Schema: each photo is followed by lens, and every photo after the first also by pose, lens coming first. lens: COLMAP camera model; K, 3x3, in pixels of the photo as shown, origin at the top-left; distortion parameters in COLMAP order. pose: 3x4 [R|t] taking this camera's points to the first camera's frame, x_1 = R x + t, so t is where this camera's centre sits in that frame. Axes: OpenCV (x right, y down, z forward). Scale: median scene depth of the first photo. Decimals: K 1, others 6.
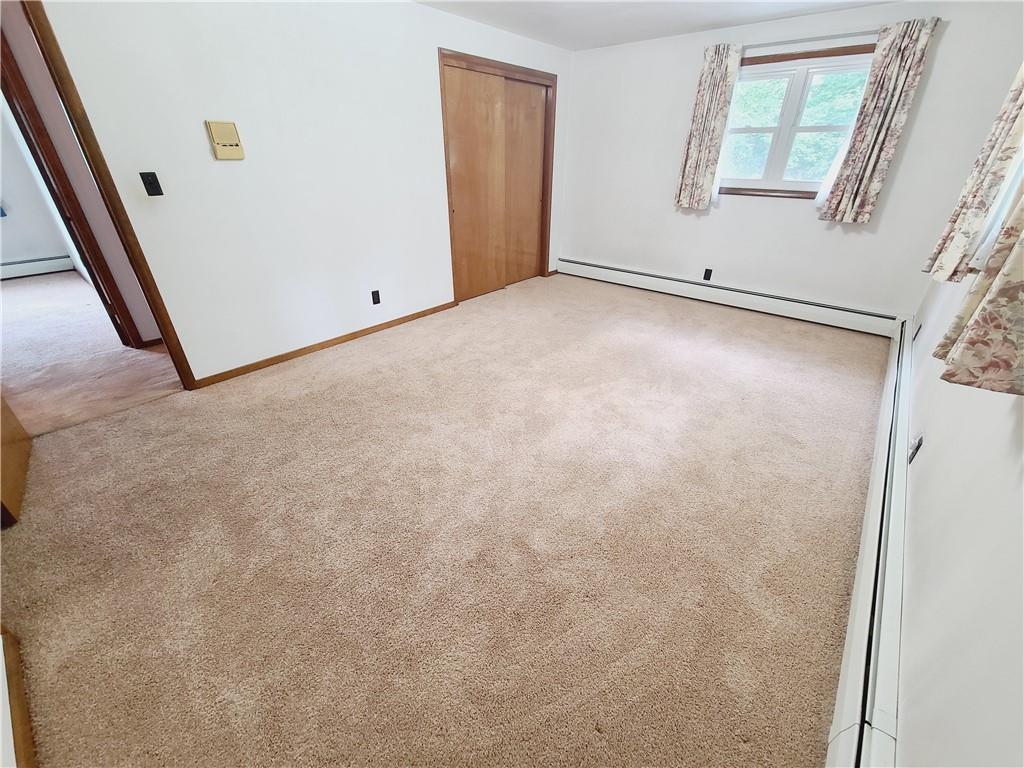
lens RADIAL K [[419.0, 0, 516.6], [0, 419.0, 386.9], [0, 0, 1]] dist [0.000063, -0.000261]
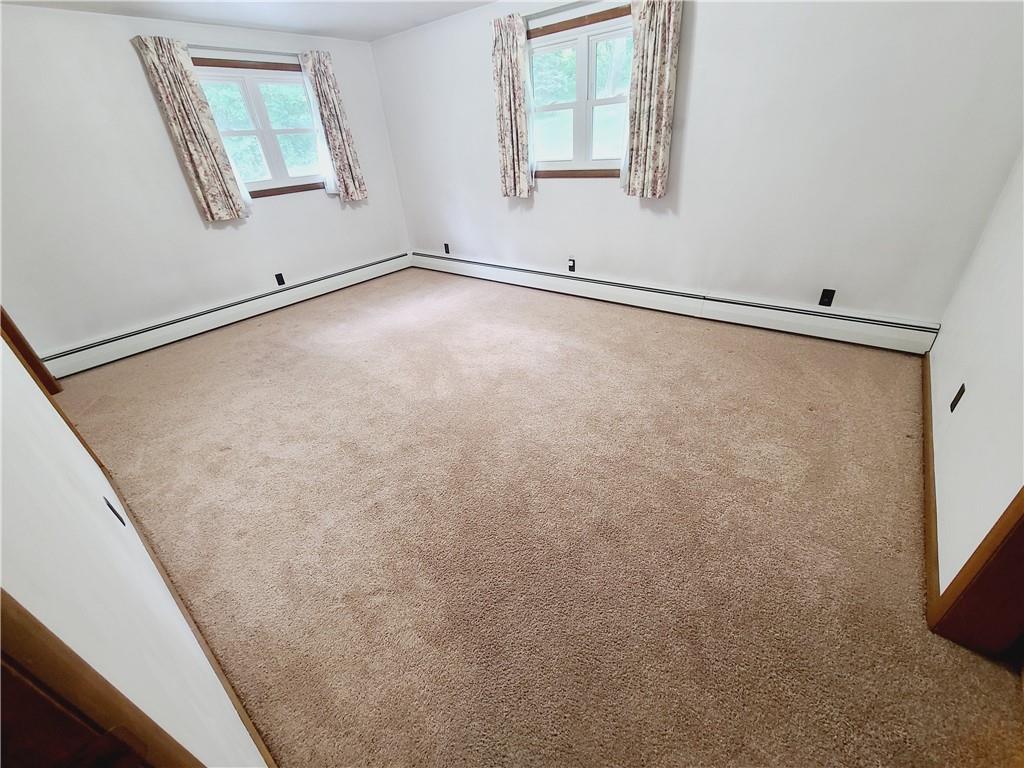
lens RADIAL K [[419.0, 0, 516.6], [0, 419.0, 386.9], [0, 0, 1]] dist [0.000063, -0.000261]
pose [[-0.021725, -0.516717, 0.855880, -0.662520], [0.544109, 0.712084, 0.443715, -0.277825], [-0.838734, 0.475331, 0.265680, 0.489673]]
